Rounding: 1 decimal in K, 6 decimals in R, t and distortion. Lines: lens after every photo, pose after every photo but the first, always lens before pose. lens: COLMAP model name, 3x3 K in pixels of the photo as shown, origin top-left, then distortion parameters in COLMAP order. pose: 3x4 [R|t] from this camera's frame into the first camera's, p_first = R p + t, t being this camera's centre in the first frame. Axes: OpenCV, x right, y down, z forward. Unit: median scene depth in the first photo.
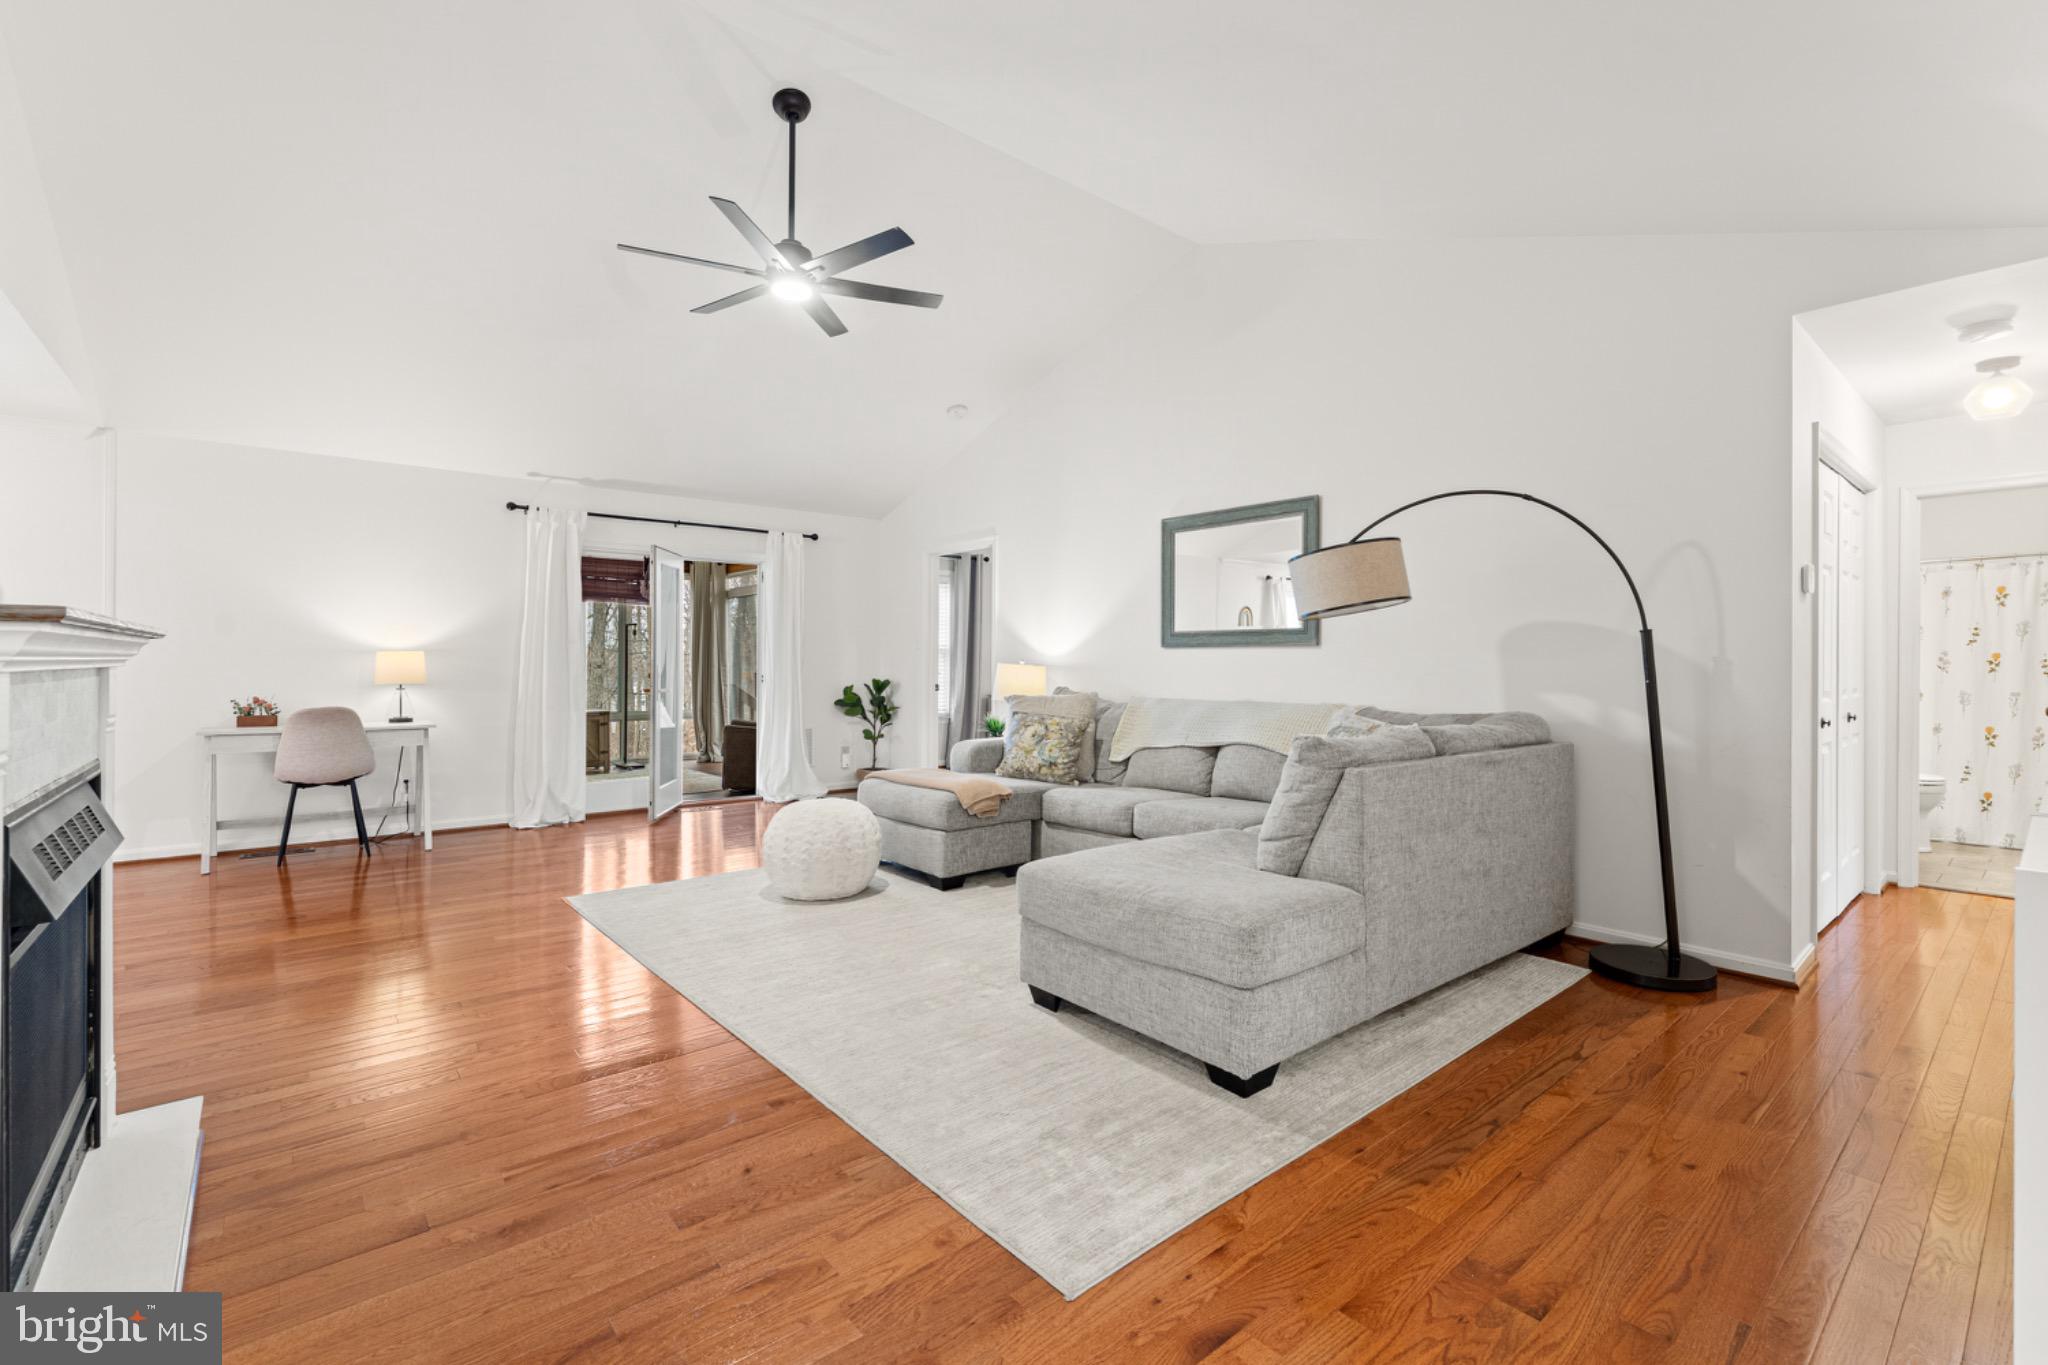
lens RADIAL K [[872.0, 0, 1063.0], [0, 872.0, 665.0], [0, 0, 1]] dist [-0.000646, 0.000526]
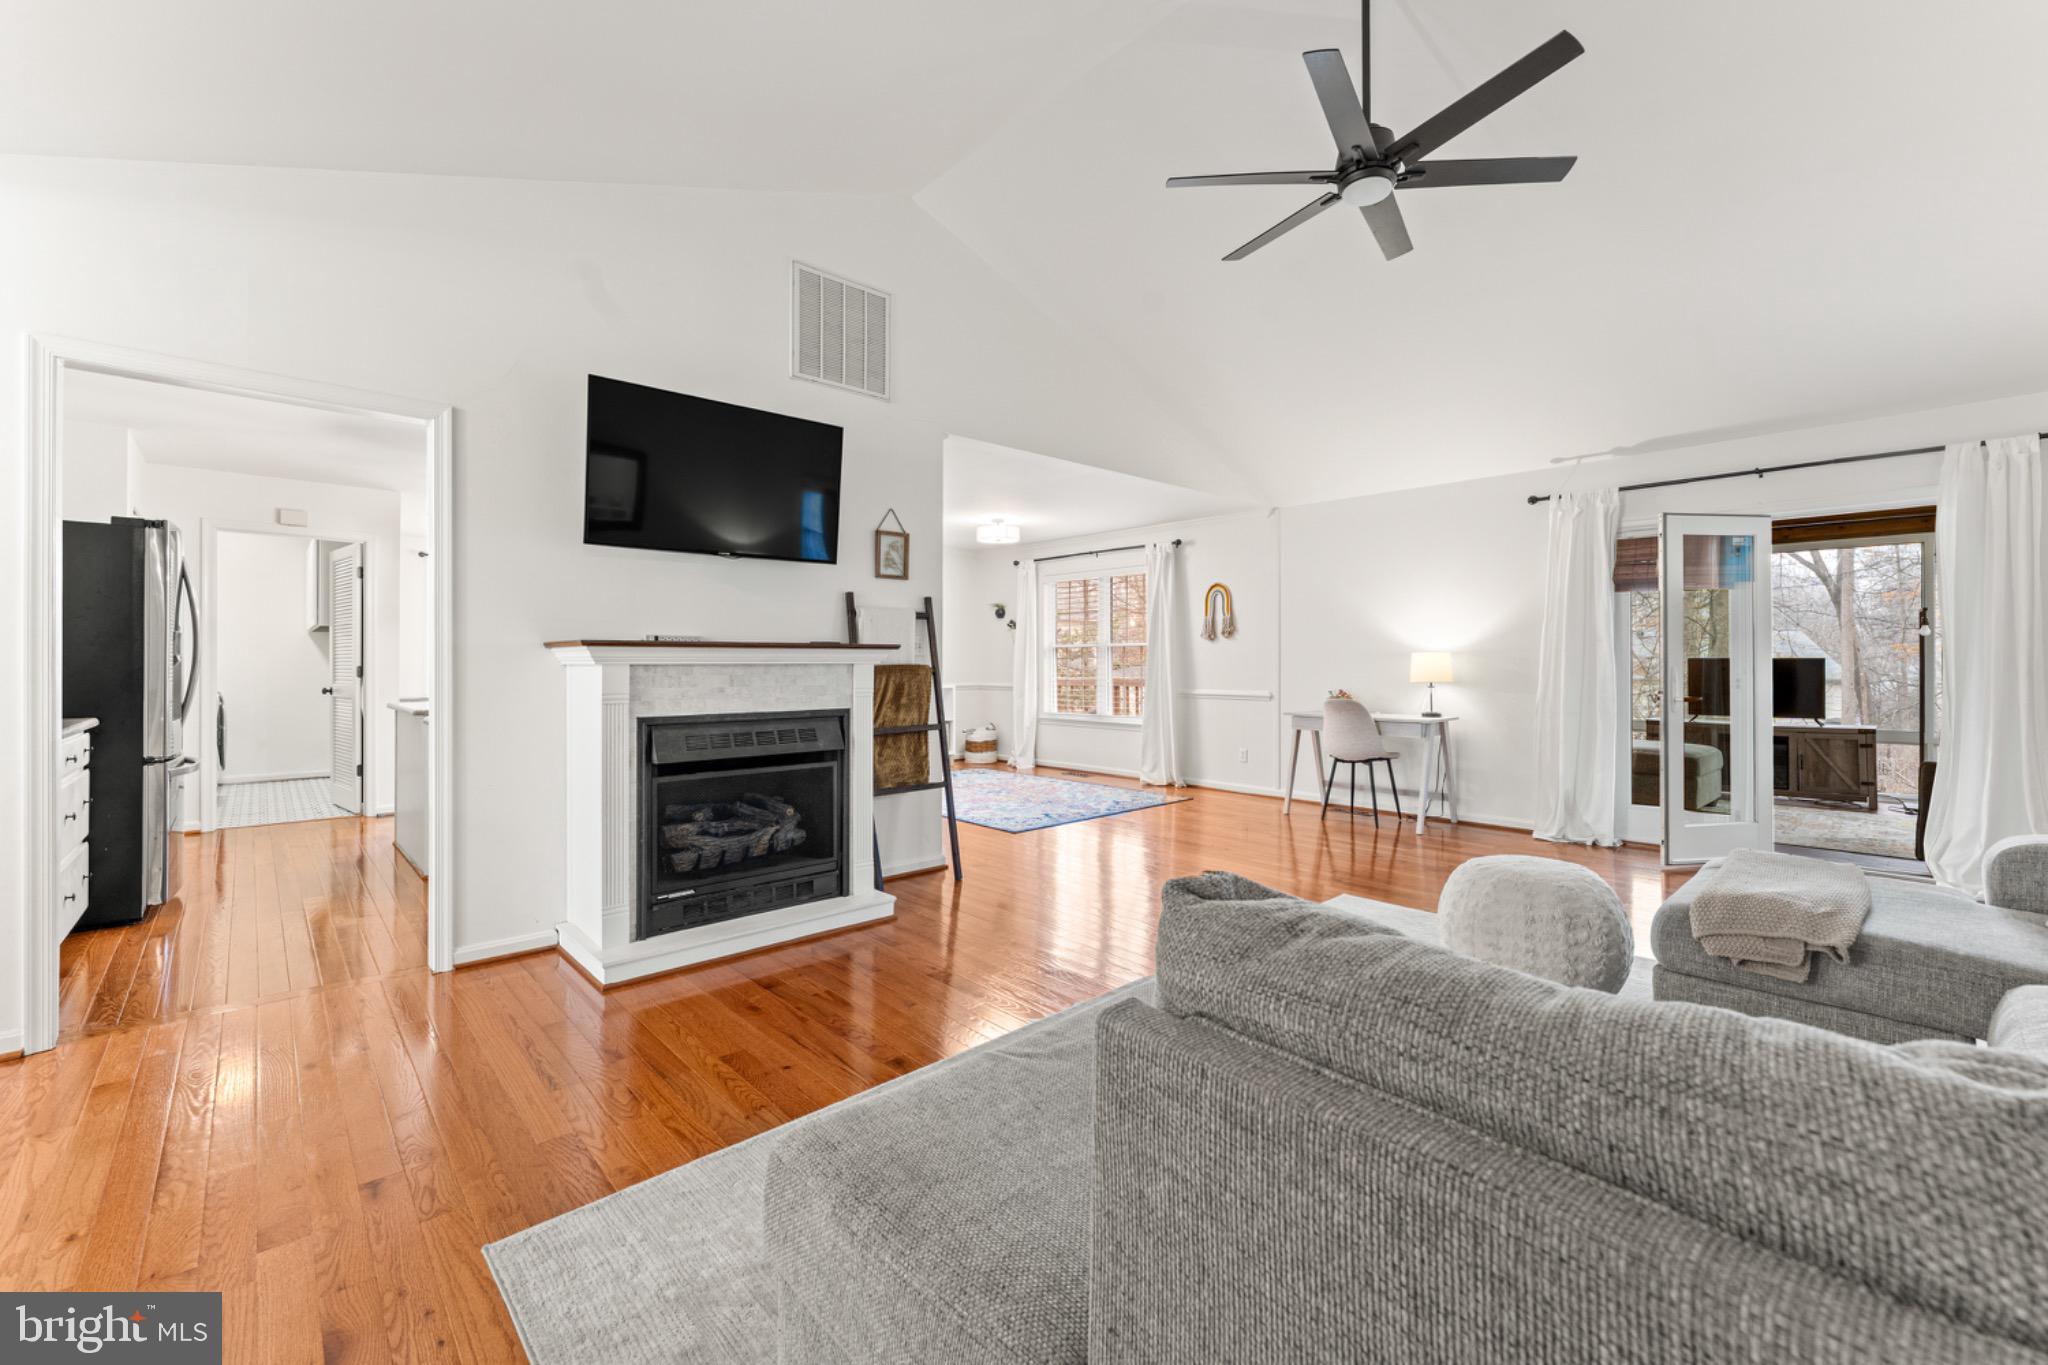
lens RADIAL K [[842.2, 0, 1039.1], [0, 842.2, 655.3], [0, 0, 1]] dist [-0.000264, -0.000968]
pose [[0.020883, -0.012889, -0.999699, 0.373568], [-0.002080, 0.999914, -0.012935, 0.002080], [0.999780, 0.002350, 0.020854, 0.580077]]
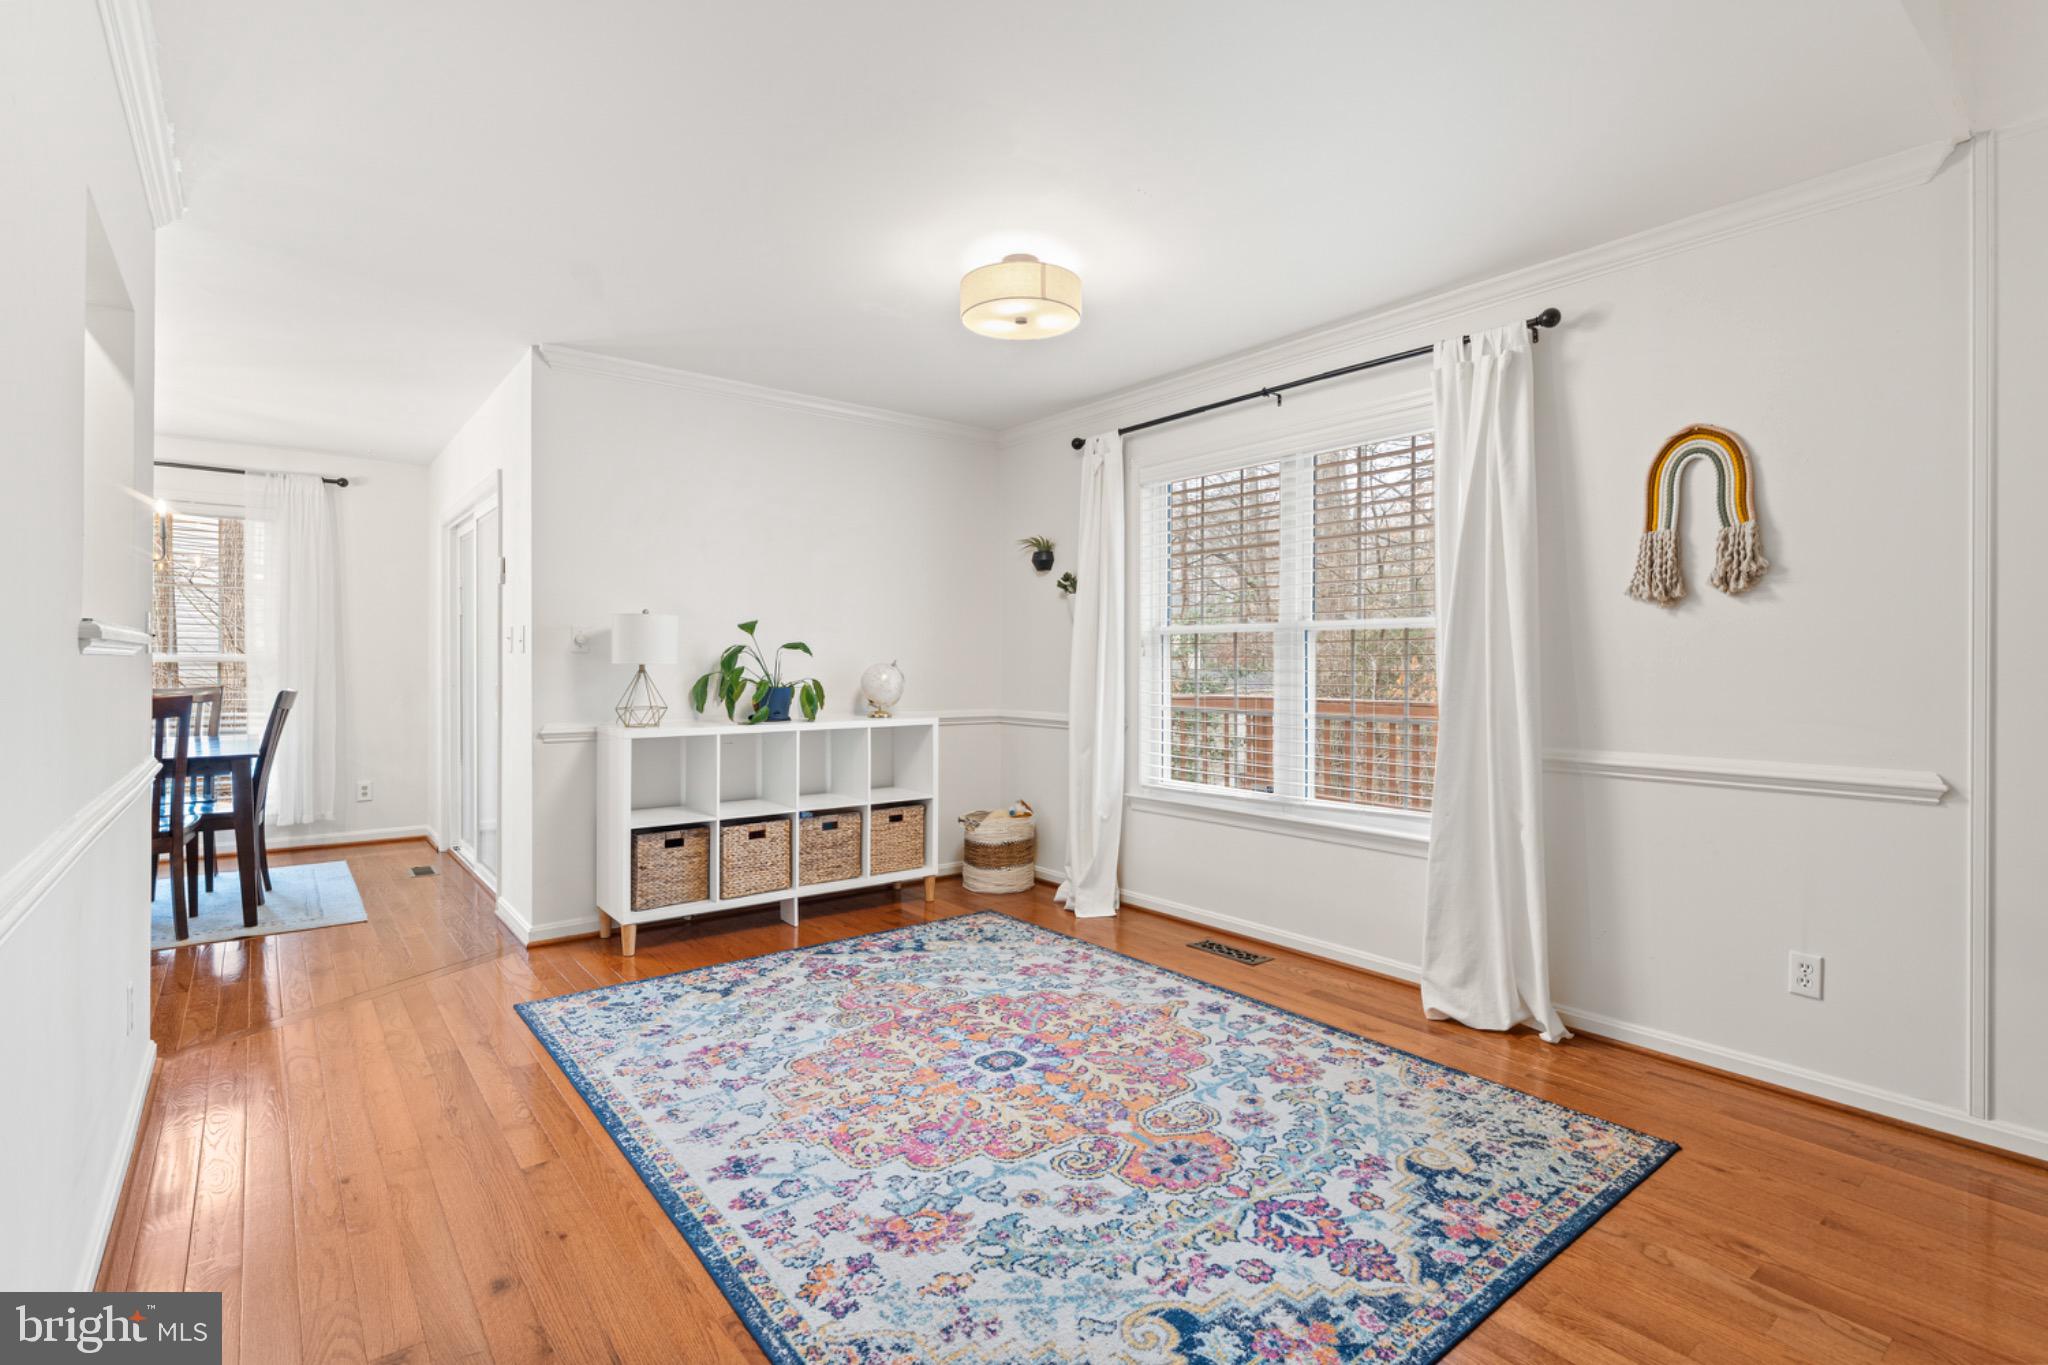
lens RADIAL K [[980.2, 0, 1025.9], [0, 980.2, 663.6], [0, 0, 1]] dist [0.003857, -0.000175]
pose [[-0.064959, -0.006584, -0.997866, -0.616096], [-0.008435, 0.999946, -0.006049, -0.004083], [0.997852, 0.008024, -0.065011, 0.580916]]
